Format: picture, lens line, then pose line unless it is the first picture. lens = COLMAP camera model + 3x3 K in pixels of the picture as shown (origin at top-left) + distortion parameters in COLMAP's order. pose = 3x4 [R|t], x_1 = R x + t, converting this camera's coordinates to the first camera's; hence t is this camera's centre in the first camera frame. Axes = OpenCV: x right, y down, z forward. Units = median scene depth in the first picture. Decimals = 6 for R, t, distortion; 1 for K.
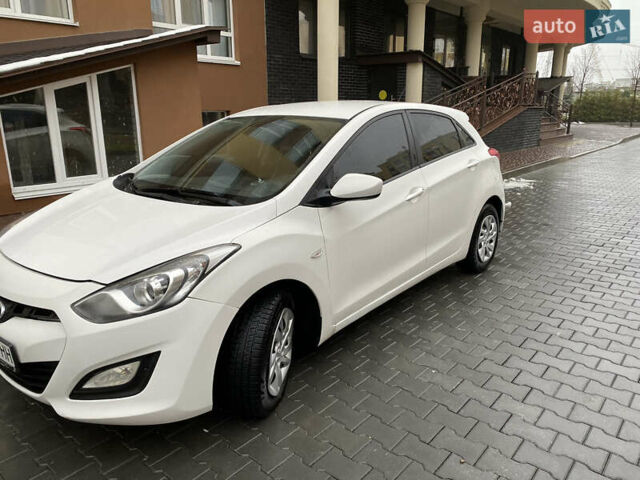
lens RADIAL K [[473.2, 0, 320.0], [0, 473.2, 240.0], [0, 0, 1]] dist [-0.005270, -0.005479]
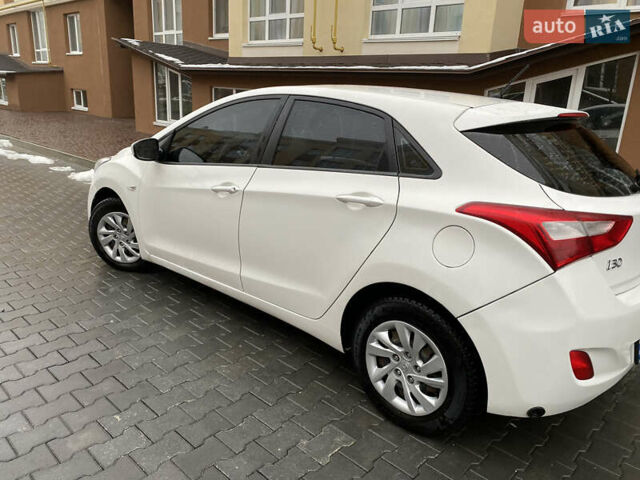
lens RADIAL K [[487.4, 0, 337.1], [0, 487.4, 239.0], [0, 0, 1]] dist [0.005742, -0.010434]
pose [[-0.030759, 0.290083, -0.956507, 0.979301], [-0.310501, 0.906841, 0.285006, -0.302923], [0.950075, 0.305763, 0.062177, 1.059764]]
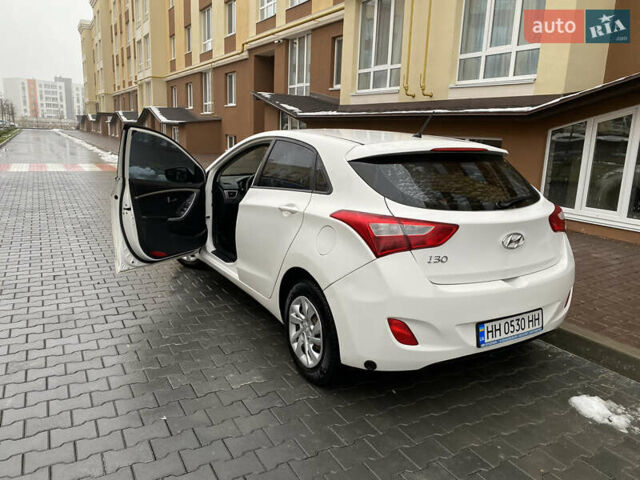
lens RADIAL K [[491.1, 0, 320.0], [0, 491.1, 240.0], [0, 0, 1]] dist [0.005565, -0.004111]
pose [[-0.349161, 0.200009, -0.915469, 1.170063], [-0.277832, 0.910931, 0.304983, -0.415531], [0.894928, 0.360834, -0.262493, 1.417601]]
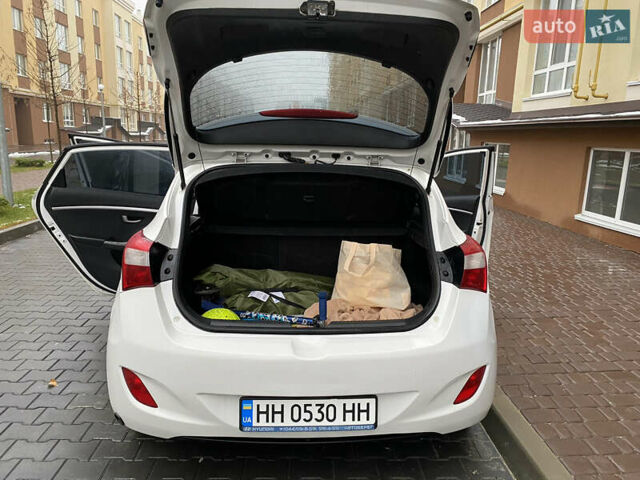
lens RADIAL K [[491.1, 0, 320.0], [0, 491.1, 240.0], [0, 0, 1]] dist [0.005565, -0.004111]
pose [[-0.734417, 0.129171, -0.666293, 0.708245], [-0.199728, 0.897117, 0.394069, -0.528728], [0.648645, 0.422489, -0.633058, 1.808749]]
